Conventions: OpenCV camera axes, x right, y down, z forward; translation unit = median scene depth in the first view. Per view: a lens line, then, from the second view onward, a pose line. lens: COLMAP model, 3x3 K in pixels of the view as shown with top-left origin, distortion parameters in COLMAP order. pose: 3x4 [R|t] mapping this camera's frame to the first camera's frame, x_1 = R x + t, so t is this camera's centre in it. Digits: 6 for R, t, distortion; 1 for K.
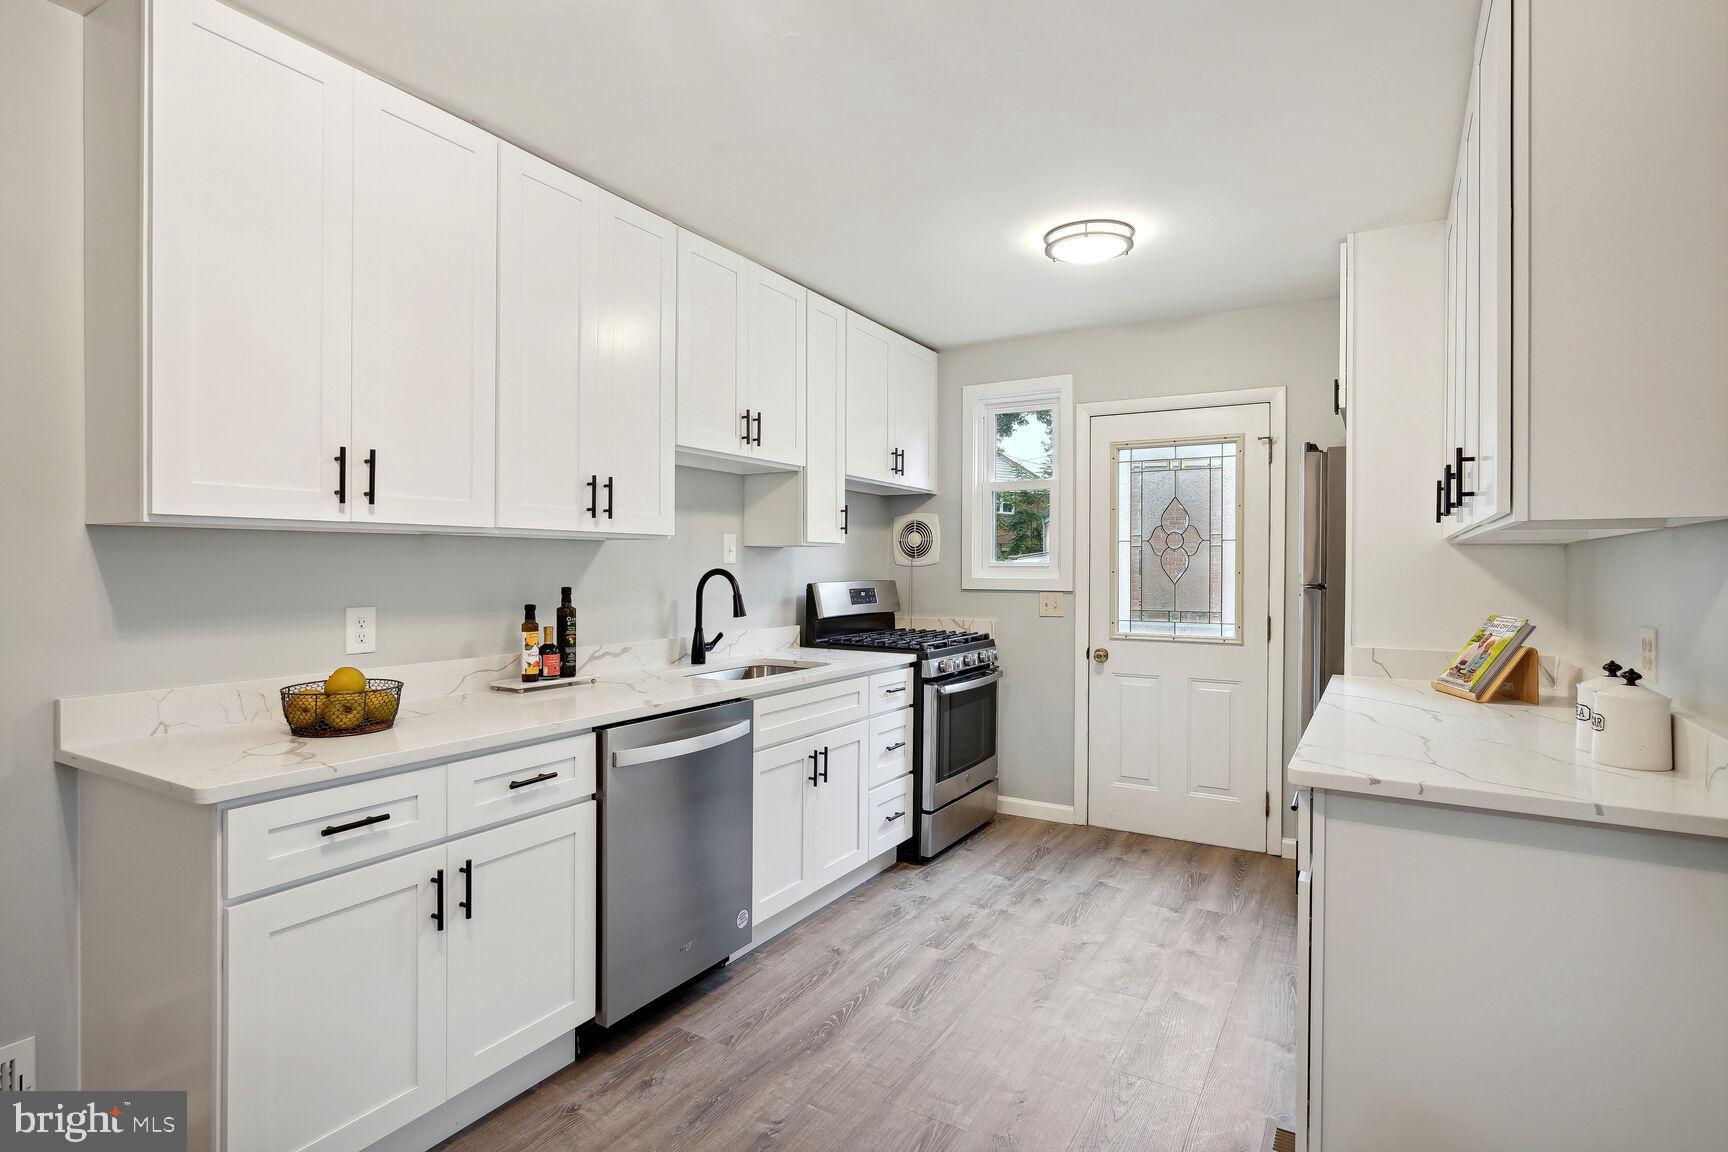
lens RADIAL K [[864.9, 0, 871.3], [0, 864.9, 573.9], [0, 0, 1]] dist [-0.009420, 0.002807]
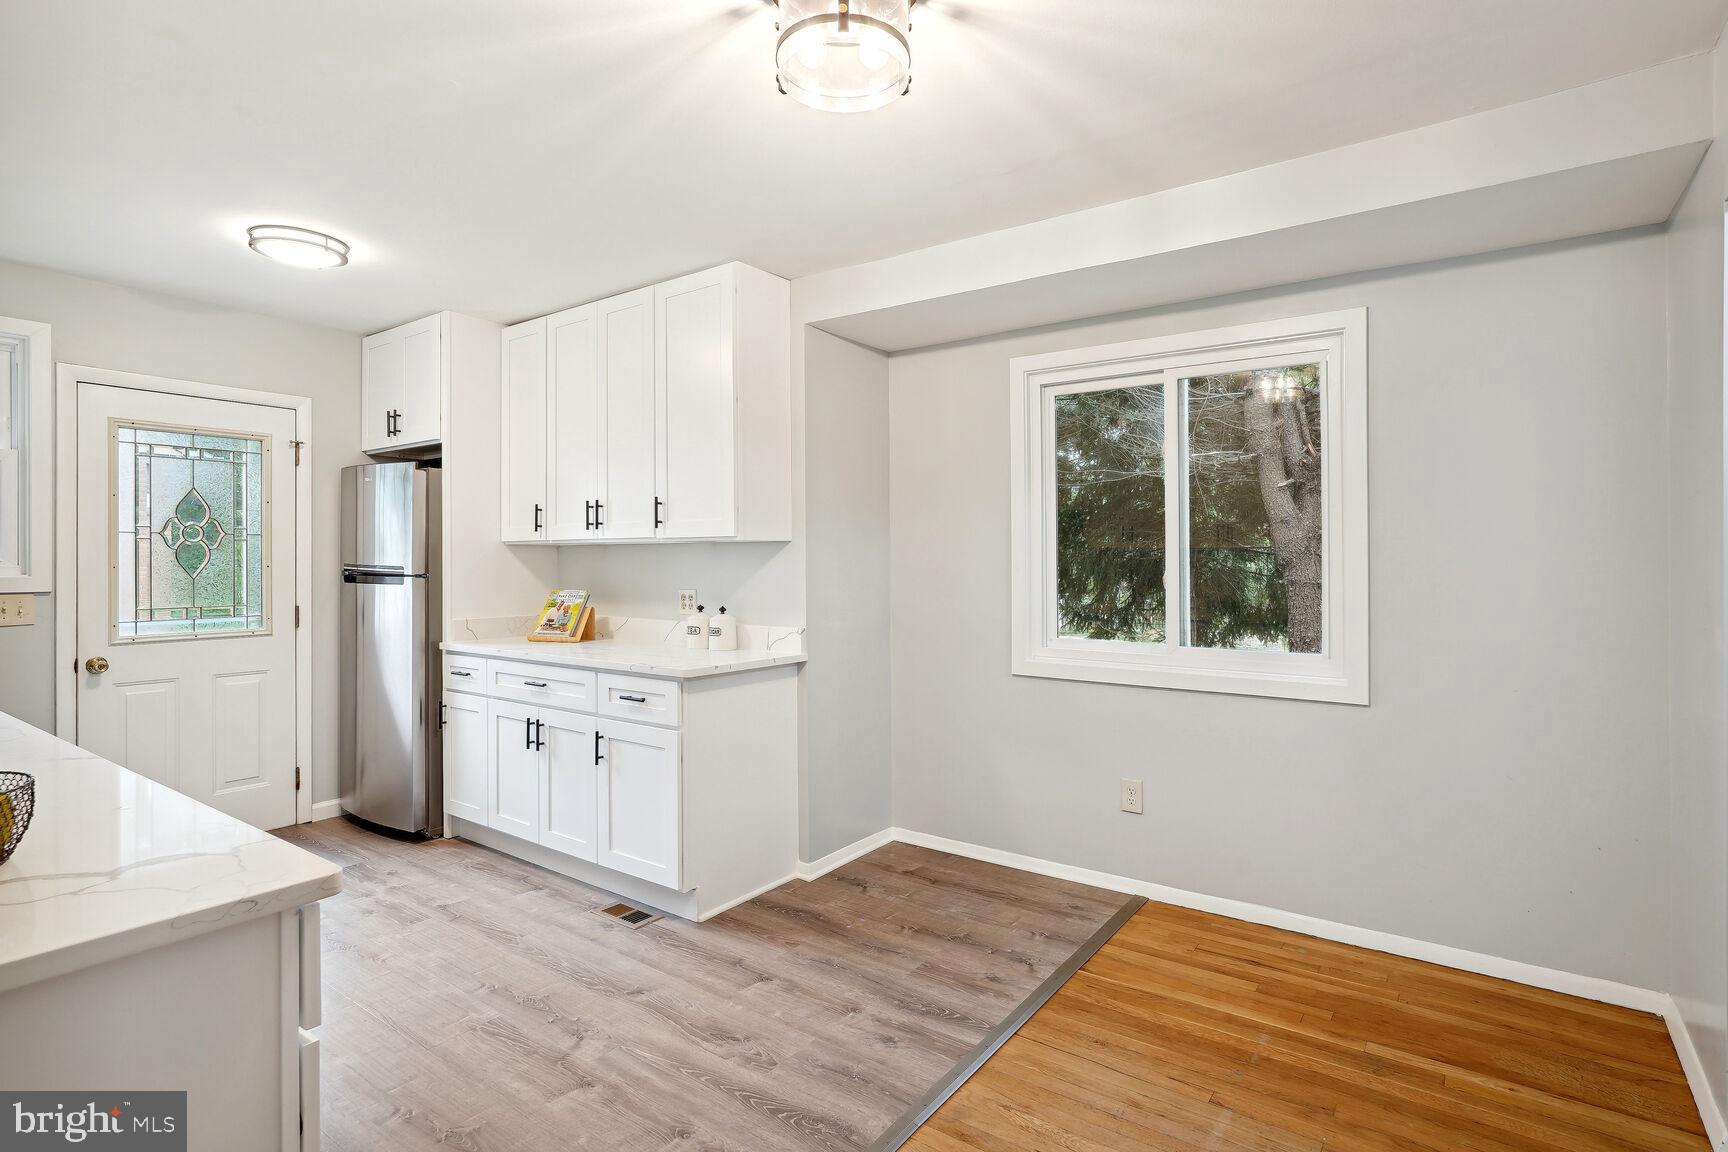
lens RADIAL K [[864.9, 0, 867.8], [0, 864.9, 564.7], [0, 0, 1]] dist [-0.009420, 0.002807]
pose [[0.091247, -0.011442, 0.995763, -0.641621], [0.010015, 0.999894, 0.010572, -0.008043], [-0.995778, 0.009008, 0.091352, 0.210925]]
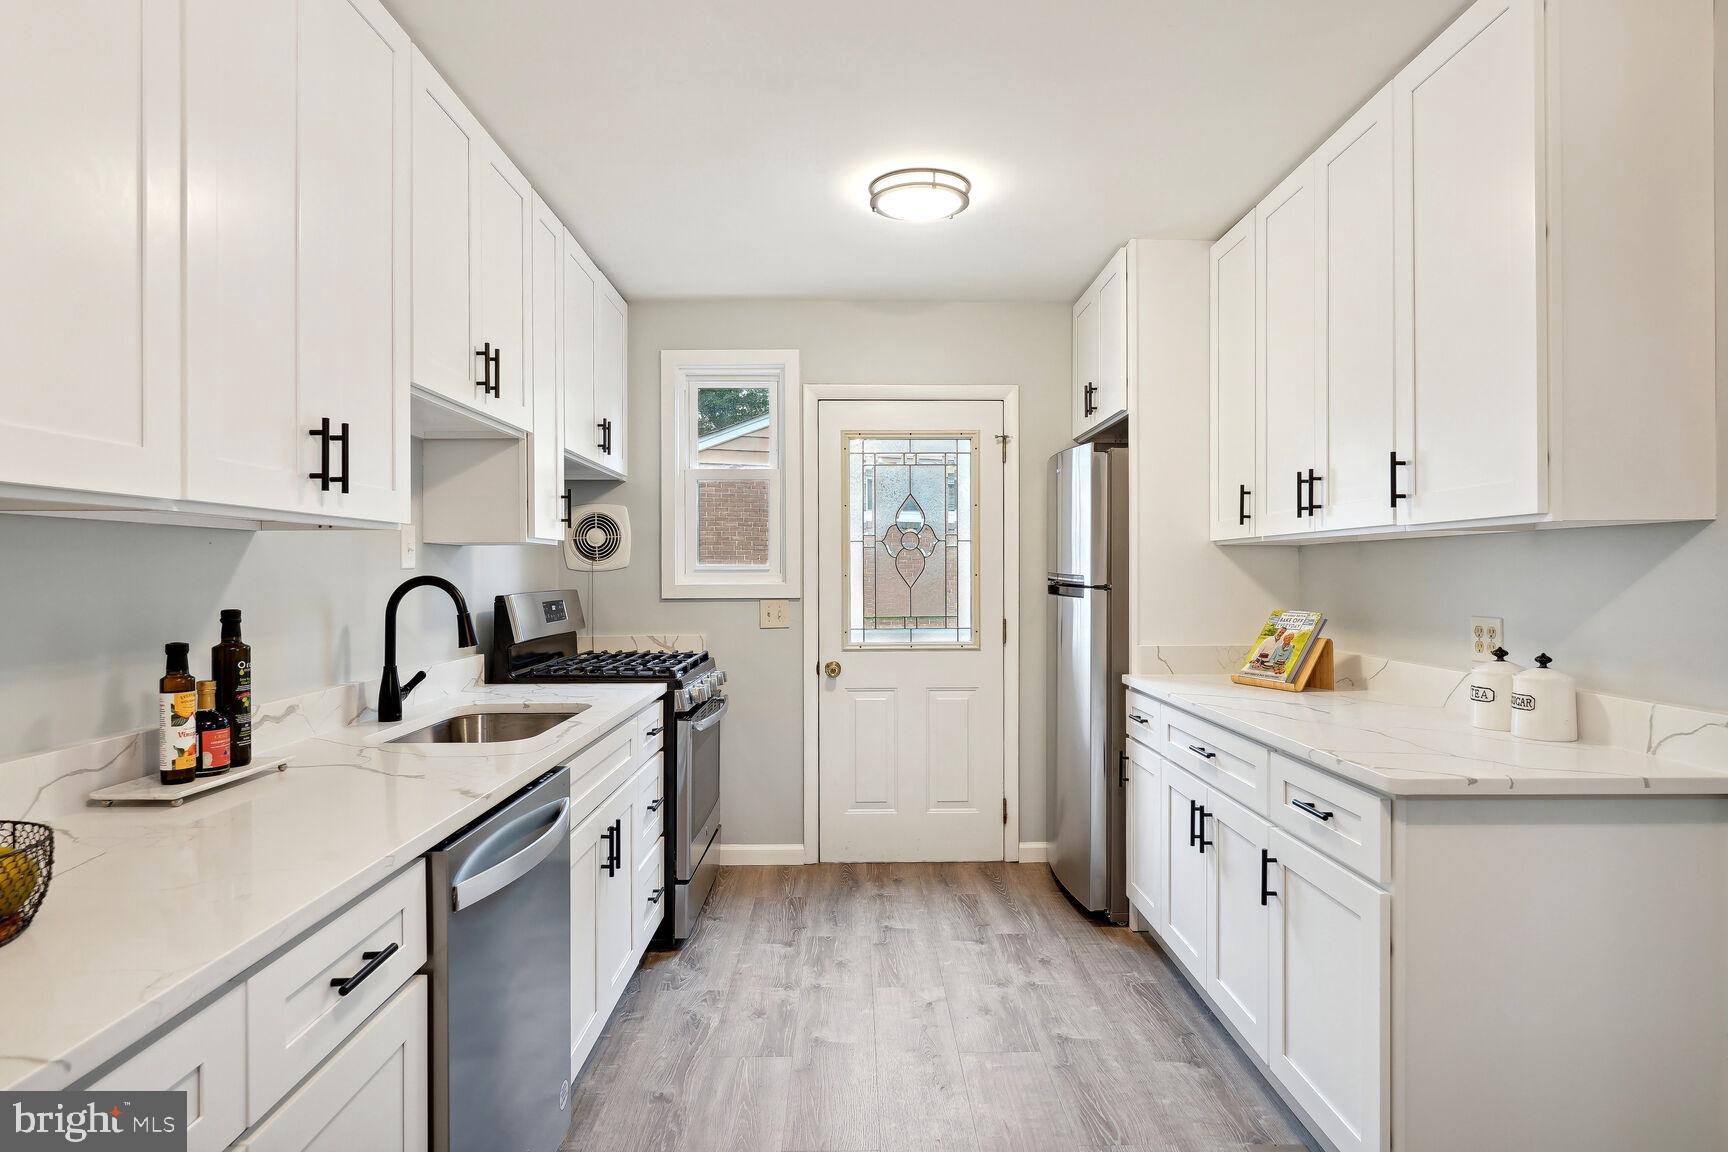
lens RADIAL K [[931.8, 0, 864.7], [0, 931.8, 576.4], [0, 0, 1]] dist [-0.011755, 0.002630]
pose [[0.854214, -0.010968, 0.519805, -0.257778], [0.012567, 0.999921, 0.000447, -0.001720], [-0.519769, 0.006151, 0.854285, 0.207433]]
